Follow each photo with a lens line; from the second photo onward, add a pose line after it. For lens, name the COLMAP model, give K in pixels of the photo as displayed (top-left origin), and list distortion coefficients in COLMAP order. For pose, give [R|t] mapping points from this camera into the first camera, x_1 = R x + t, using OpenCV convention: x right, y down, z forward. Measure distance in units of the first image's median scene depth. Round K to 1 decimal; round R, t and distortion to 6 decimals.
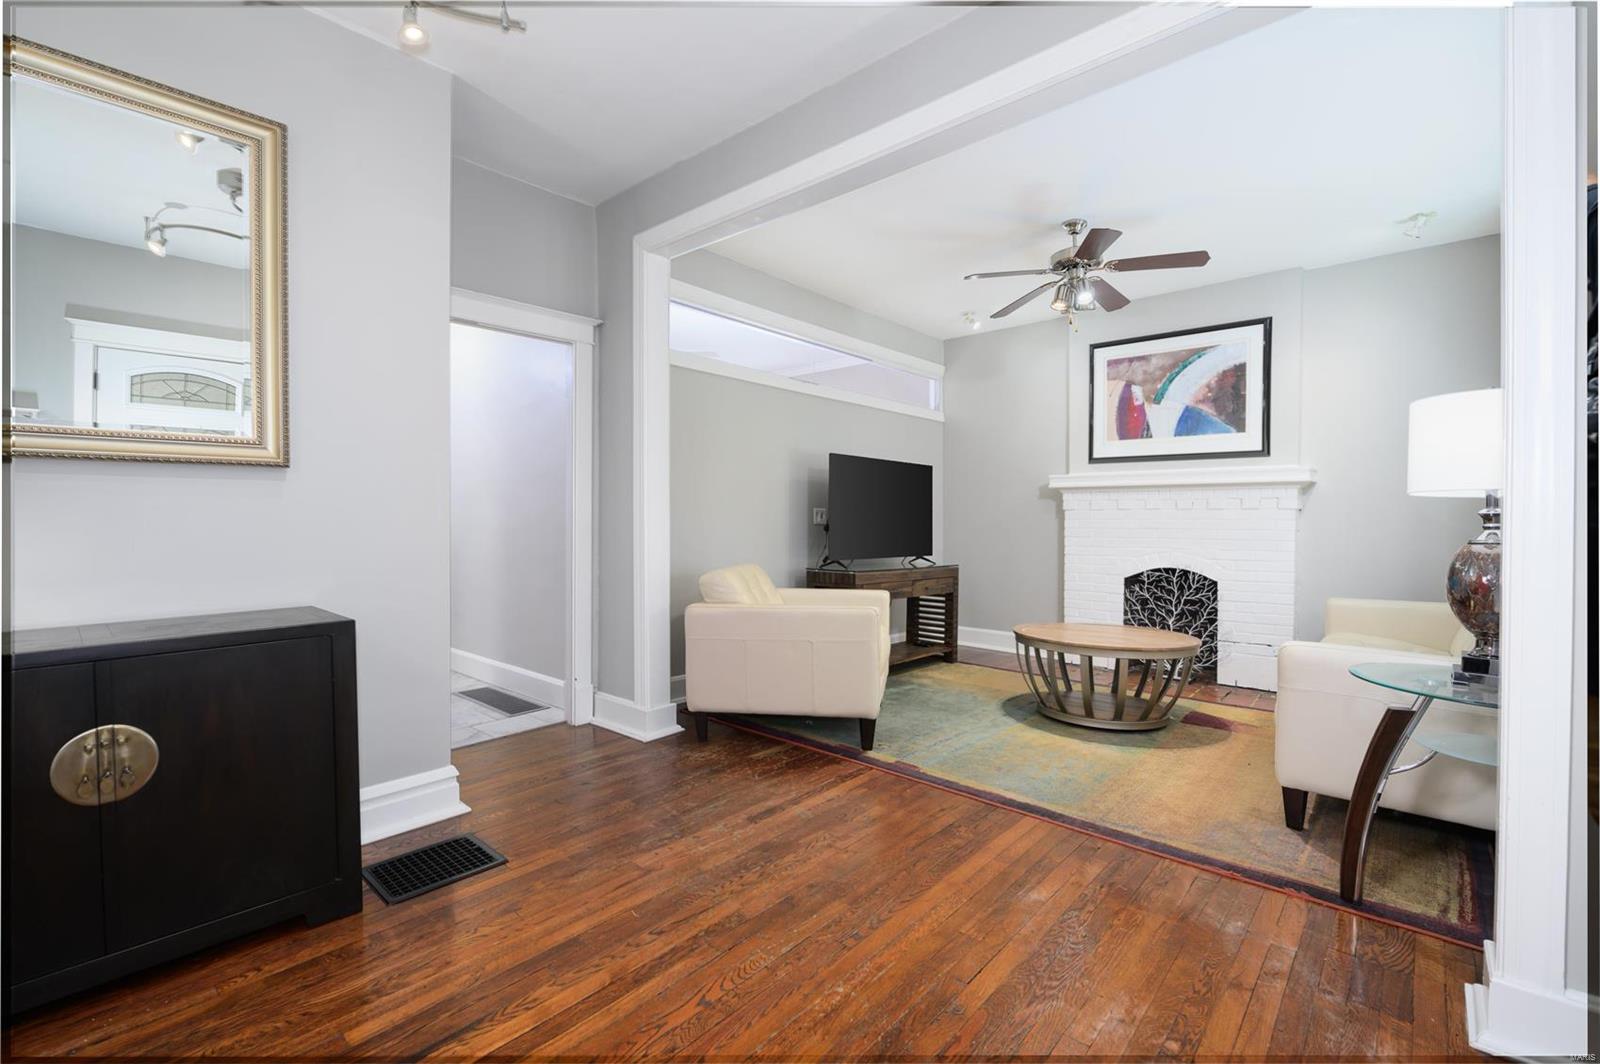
lens RADIAL K [[714.9, 0, 800.3], [0, 714.9, 530.5], [0, 0, 1]] dist [-0.001857, -0.000032]
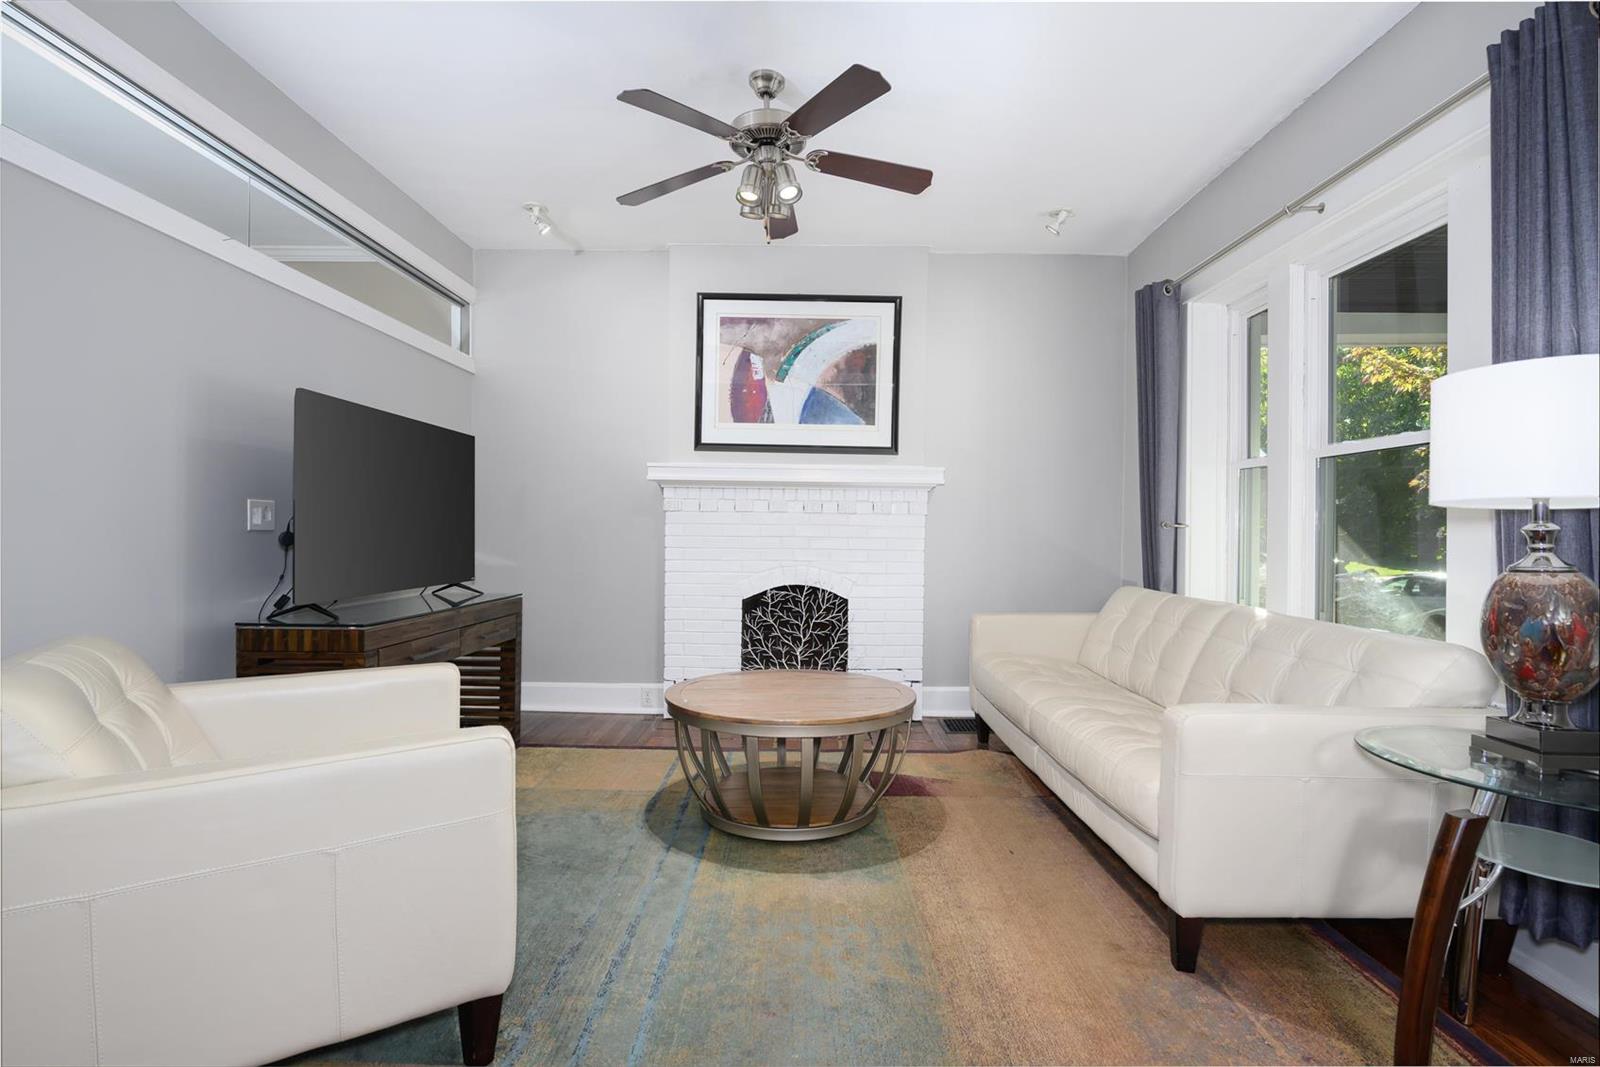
lens RADIAL K [[744.3, 0, 805.7], [0, 744.3, 529.5], [0, 0, 1]] dist [-0.001690, -0.000387]
pose [[0.739720, 0.000560, 0.672914, -0.043122], [0.000551, 0.999999, -0.001438, -0.009524], [-0.672914, 0.001434, 0.739719, 0.376391]]
